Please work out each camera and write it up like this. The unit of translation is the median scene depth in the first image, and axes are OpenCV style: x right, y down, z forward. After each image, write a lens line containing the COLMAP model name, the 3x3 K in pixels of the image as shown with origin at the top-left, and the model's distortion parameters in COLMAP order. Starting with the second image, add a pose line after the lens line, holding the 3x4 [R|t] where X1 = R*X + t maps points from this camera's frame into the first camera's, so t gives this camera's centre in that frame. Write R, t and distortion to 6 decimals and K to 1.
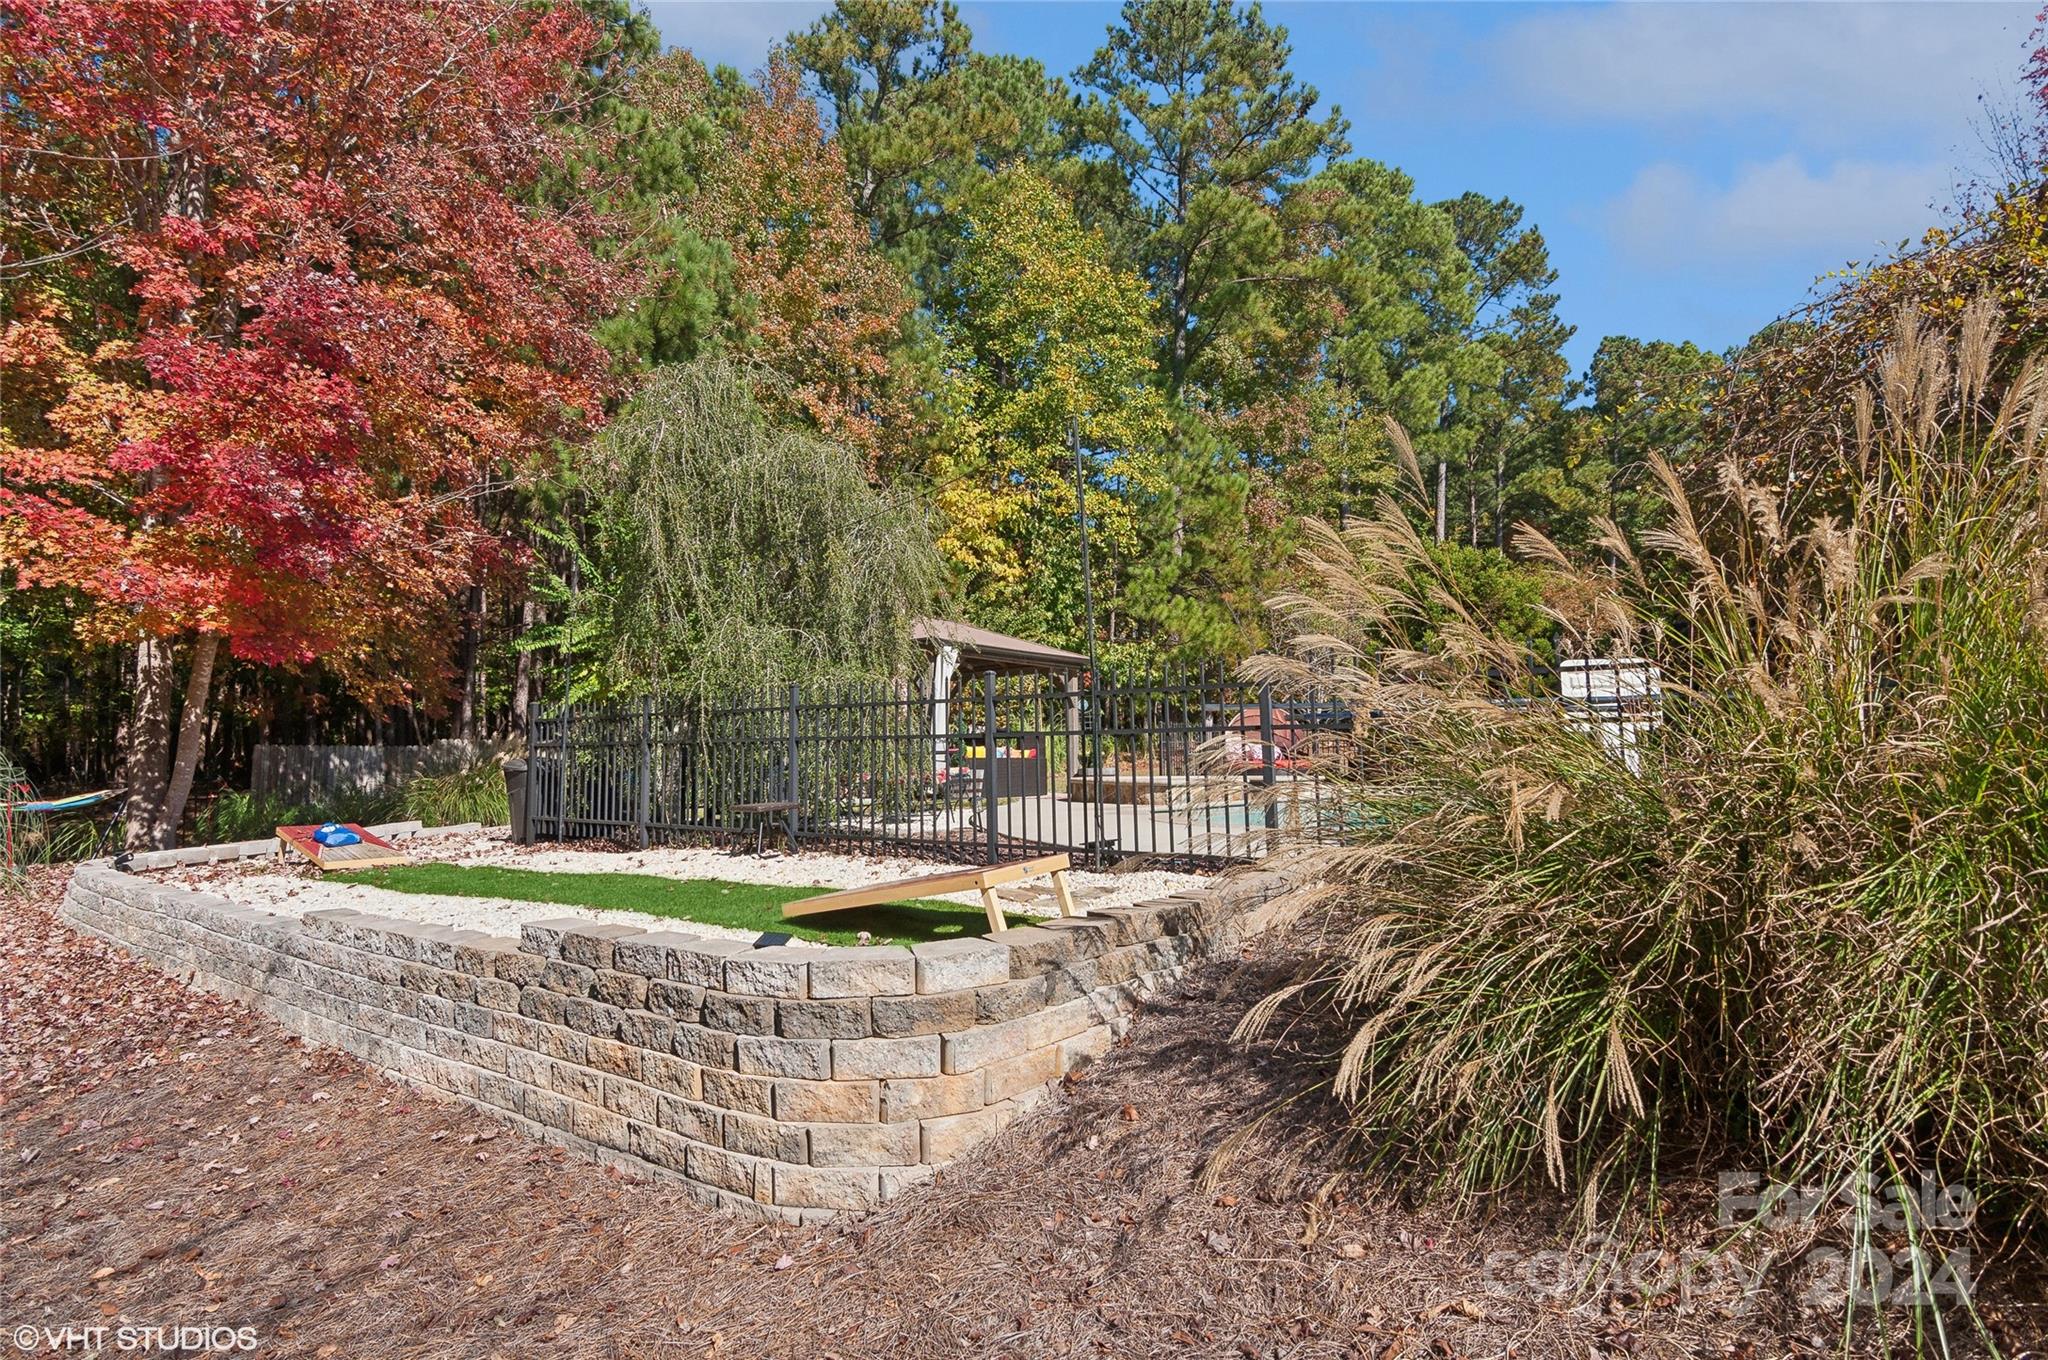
lens RADIAL K [[986.5, 0, 1023.1], [0, 986.5, 640.6], [0, 0, 1]] dist [0.031900, -0.021609]
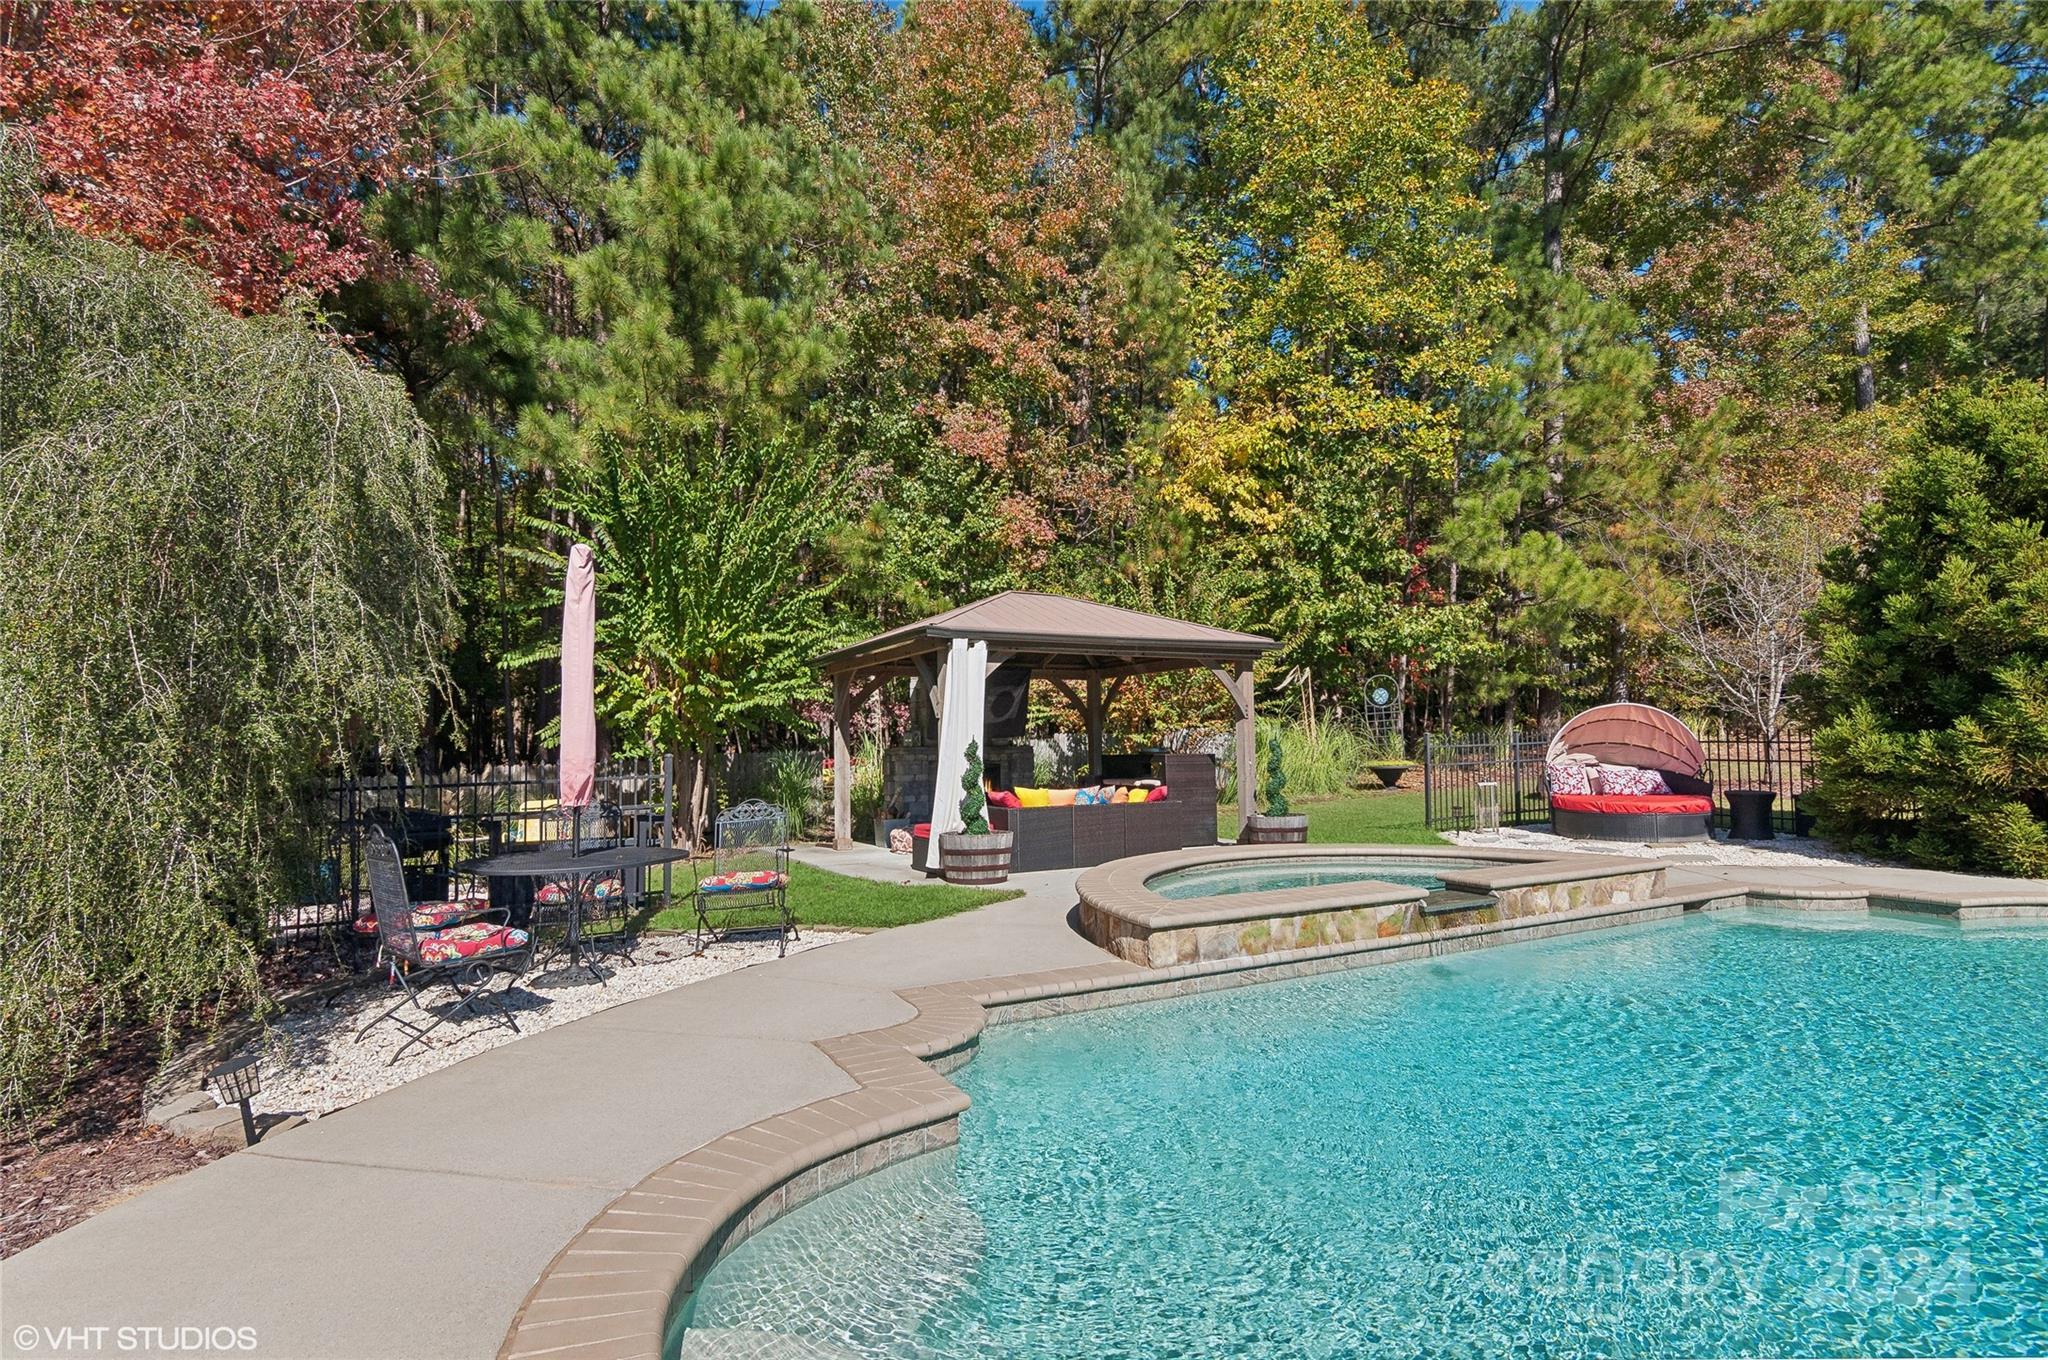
lens RADIAL K [[986.5, 0, 1023.1], [0, 986.5, 640.6], [0, 0, 1]] dist [0.031900, -0.021609]
pose [[0.912714, -0.034448, -0.407145, 0.118725], [0.048226, 0.998557, 0.023623, -0.003908], [0.405744, -0.041197, 0.913058, 0.219359]]
